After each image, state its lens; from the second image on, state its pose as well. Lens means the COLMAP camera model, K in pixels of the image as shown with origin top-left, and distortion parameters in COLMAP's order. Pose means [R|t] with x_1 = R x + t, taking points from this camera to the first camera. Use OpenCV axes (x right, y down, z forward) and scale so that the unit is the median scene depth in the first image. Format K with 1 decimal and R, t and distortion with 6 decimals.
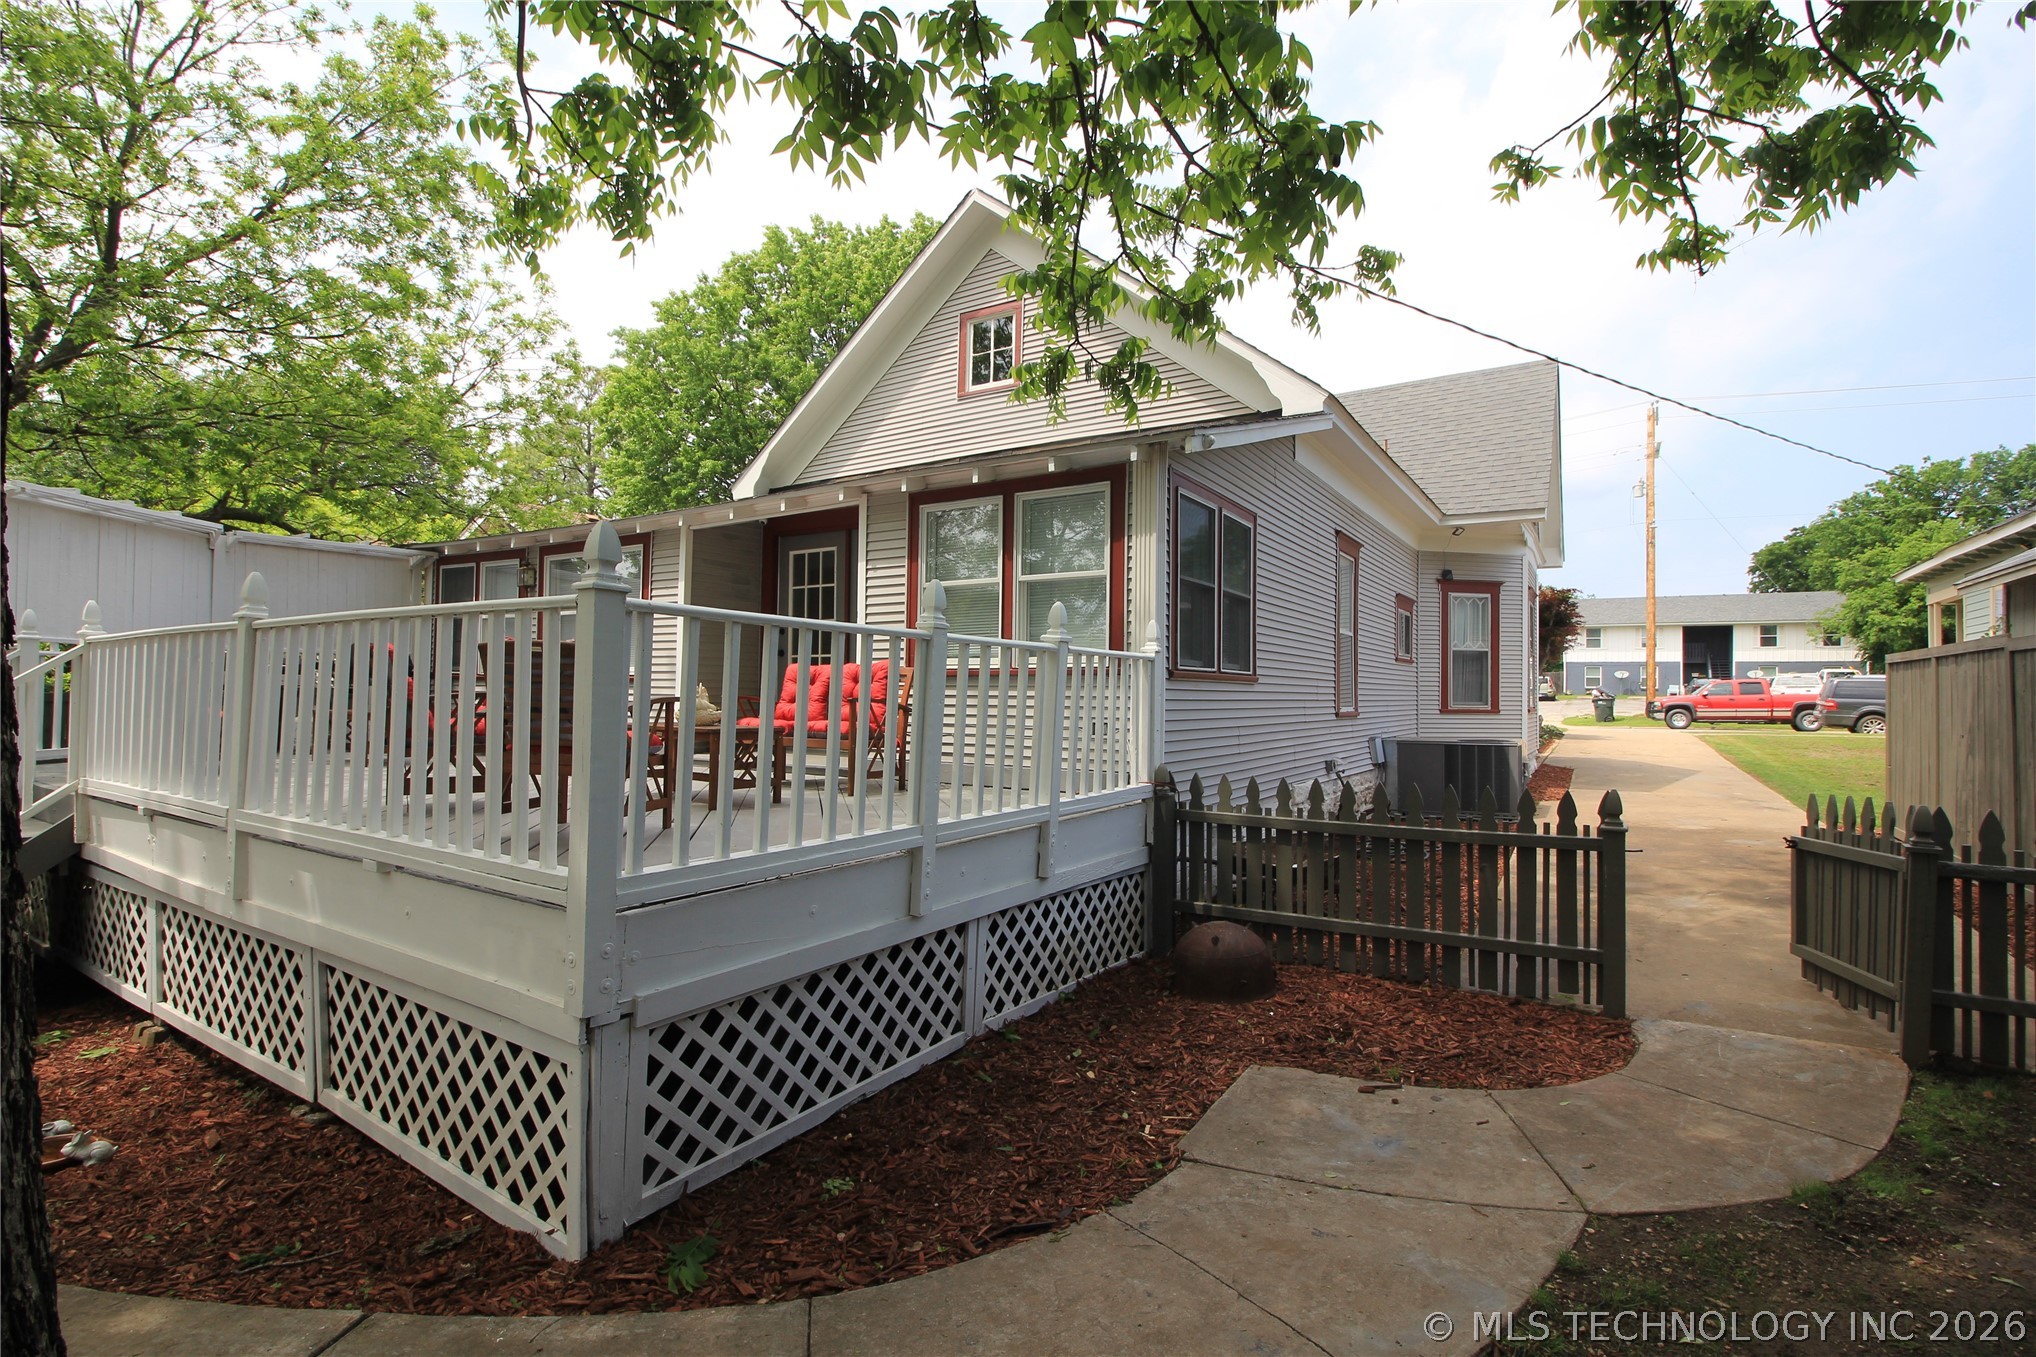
lens RADIAL K [[955.2, 0, 1030.9], [0, 955.2, 676.8], [0, 0, 1]] dist [-0.012161, -0.004256]
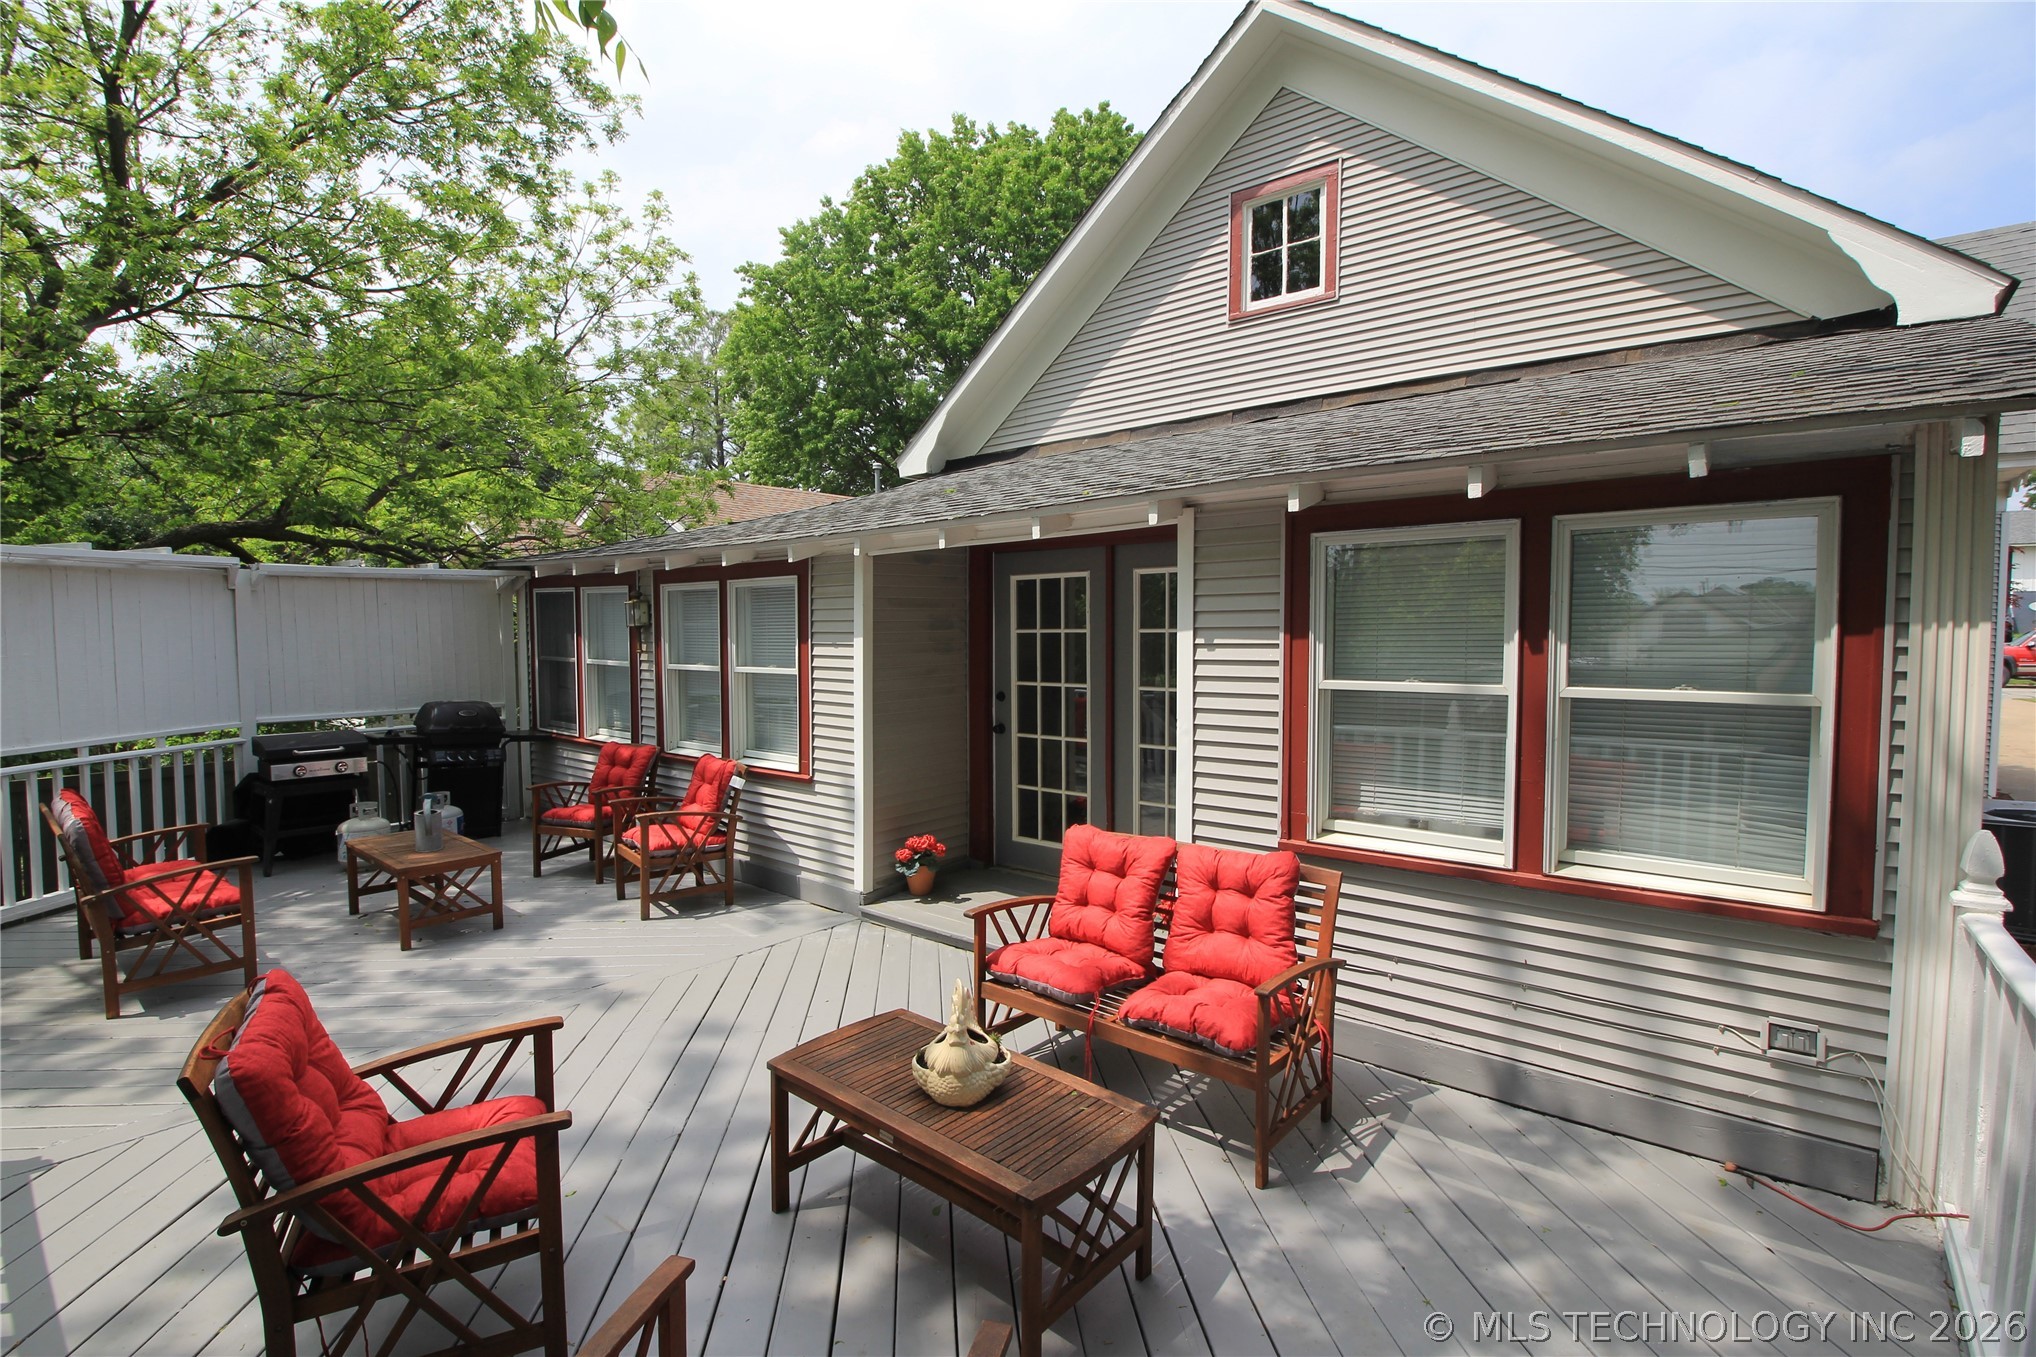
lens RADIAL K [[955.2, 0, 1002.3], [0, 955.2, 679.5], [0, 0, 1]] dist [-0.012161, -0.004256]
pose [[0.988386, -0.000867, -0.151963, -0.102791], [0.012092, 0.997262, 0.072954, -0.069686], [0.151484, -0.073944, 0.985690, 0.225288]]
